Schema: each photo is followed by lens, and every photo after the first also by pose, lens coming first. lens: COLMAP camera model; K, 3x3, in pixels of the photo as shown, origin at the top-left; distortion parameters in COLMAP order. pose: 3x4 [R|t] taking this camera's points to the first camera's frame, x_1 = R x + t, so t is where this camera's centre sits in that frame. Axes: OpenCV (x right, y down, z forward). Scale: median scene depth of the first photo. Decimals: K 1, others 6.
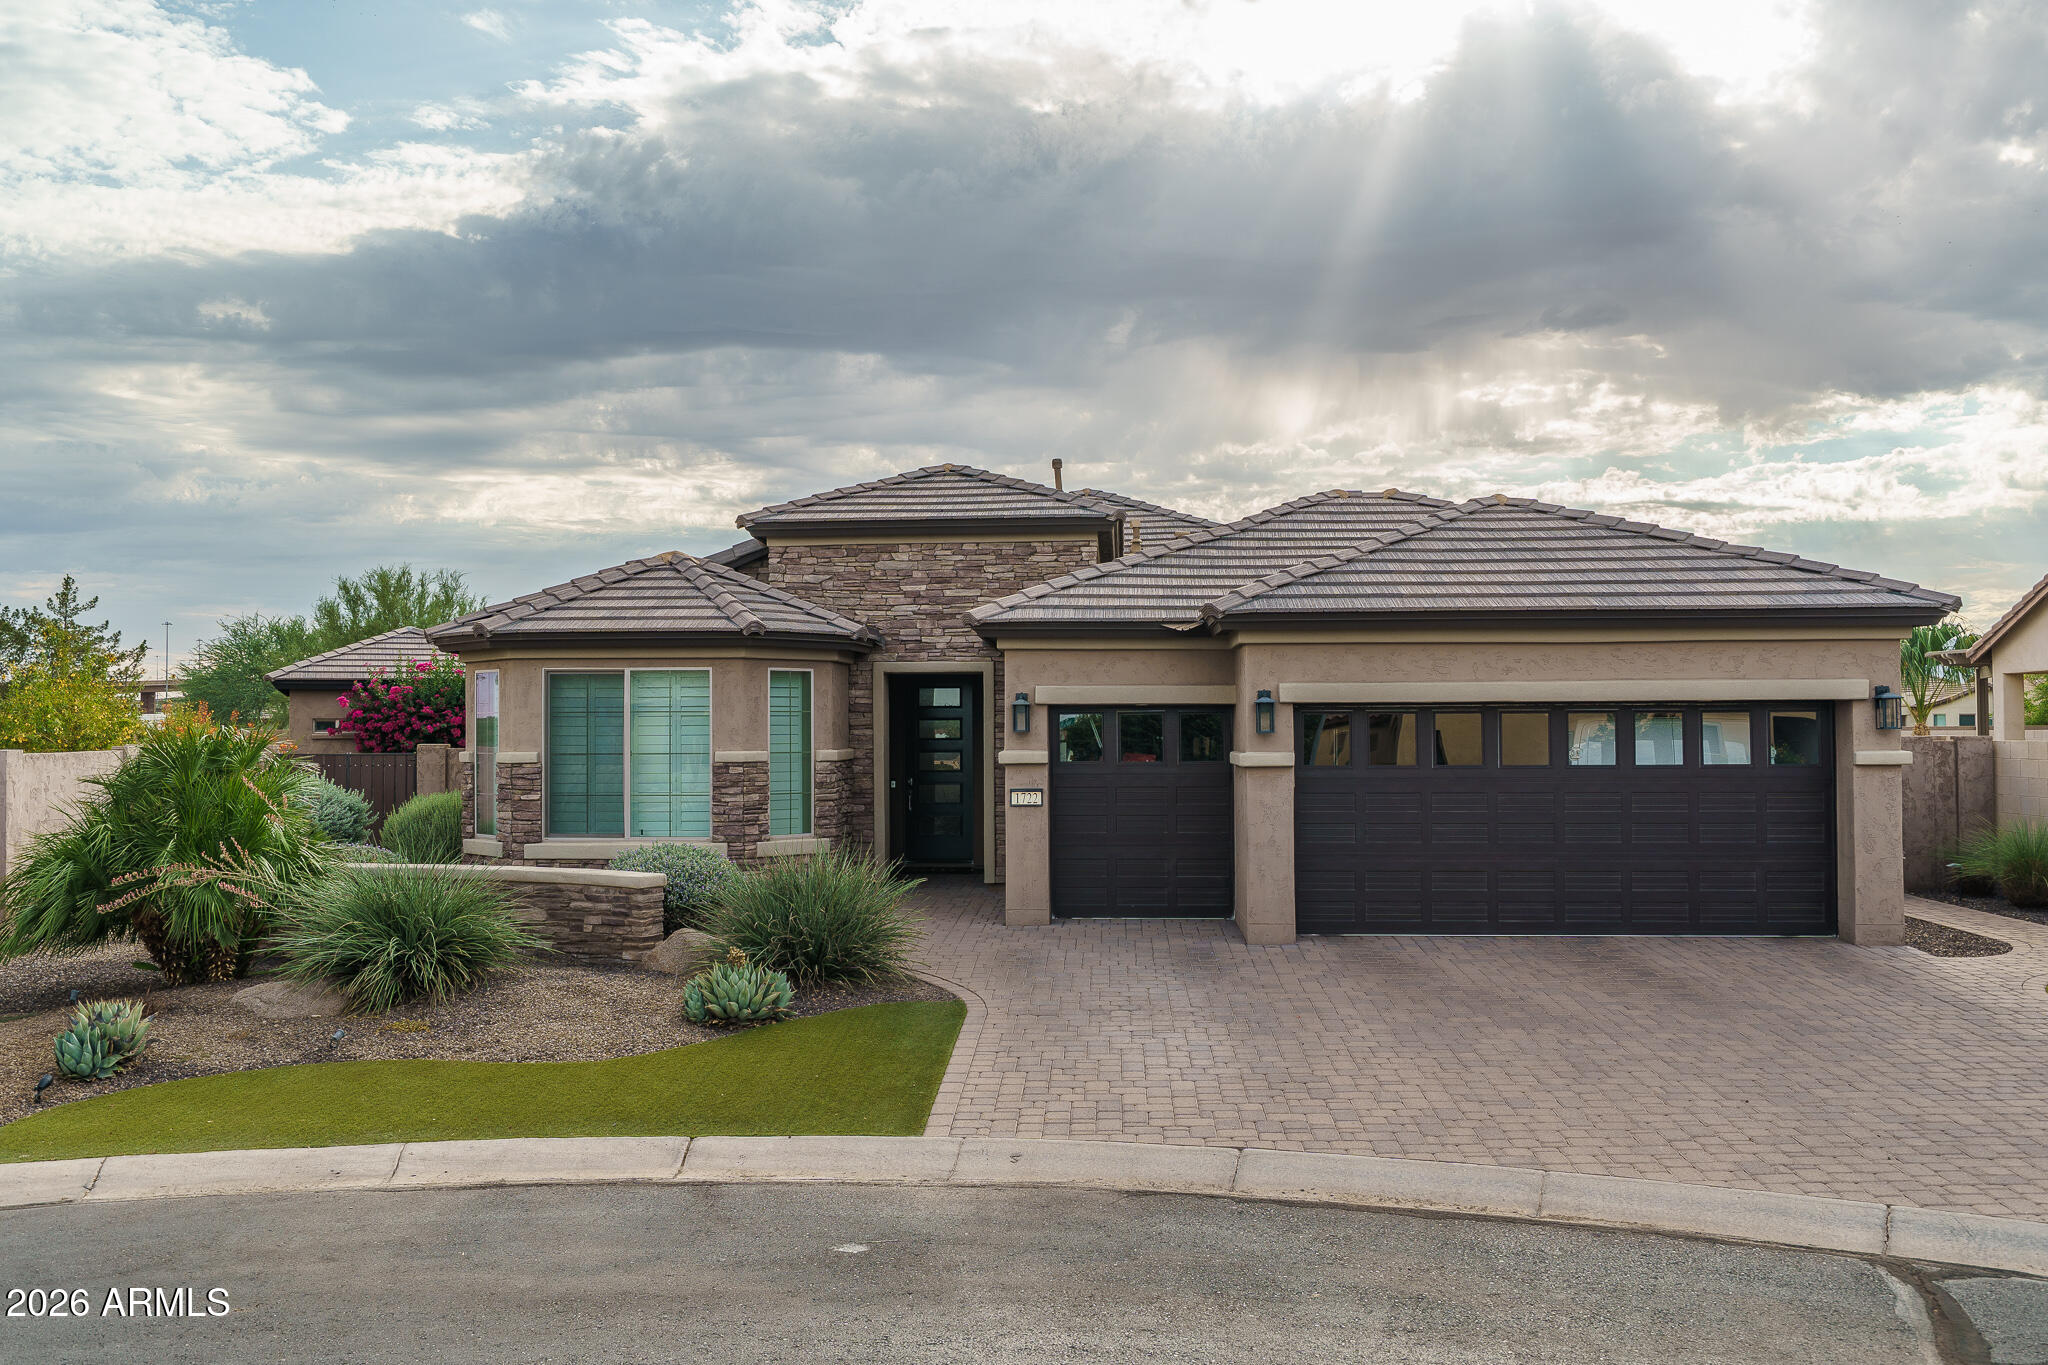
lens RADIAL K [[1723.4, 0, 1024.0], [0, 1723.4, 586.2], [0, 0, 1]] dist [-0.004711, 0.009440]
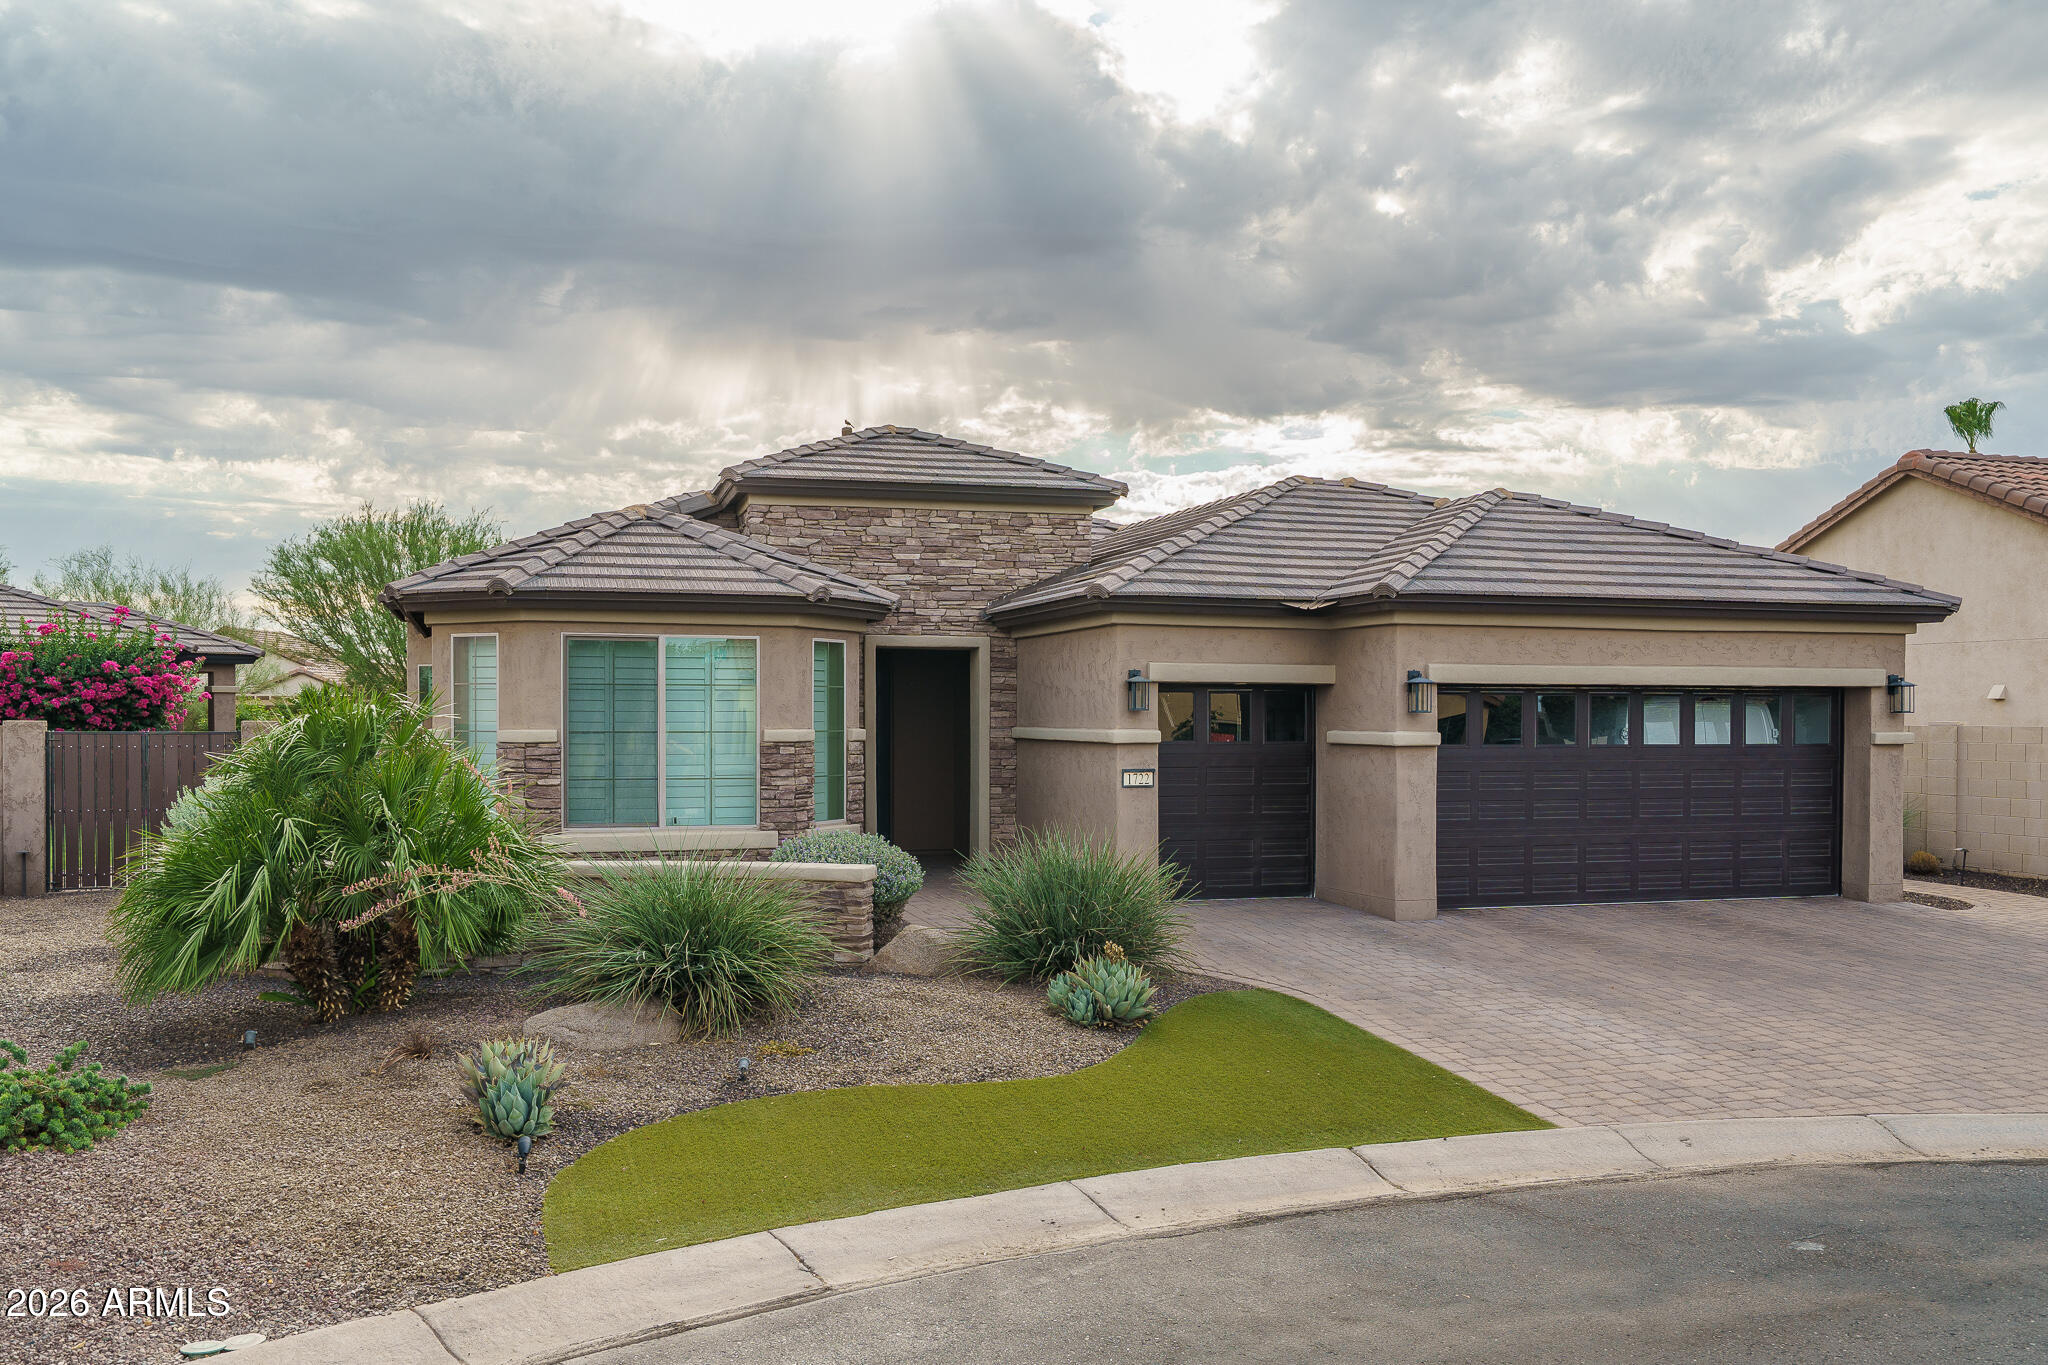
lens RADIAL K [[1706.5, 0, 1024.0], [0, 1706.5, 682.5], [0, 0, 1]] dist [0.063901, -0.100212]
pose [[0.937558, 0.012192, 0.347616, -0.361293], [-0.034957, 0.997628, 0.059292, 0.013463], [-0.346069, -0.067741, 0.935760, 0.119089]]
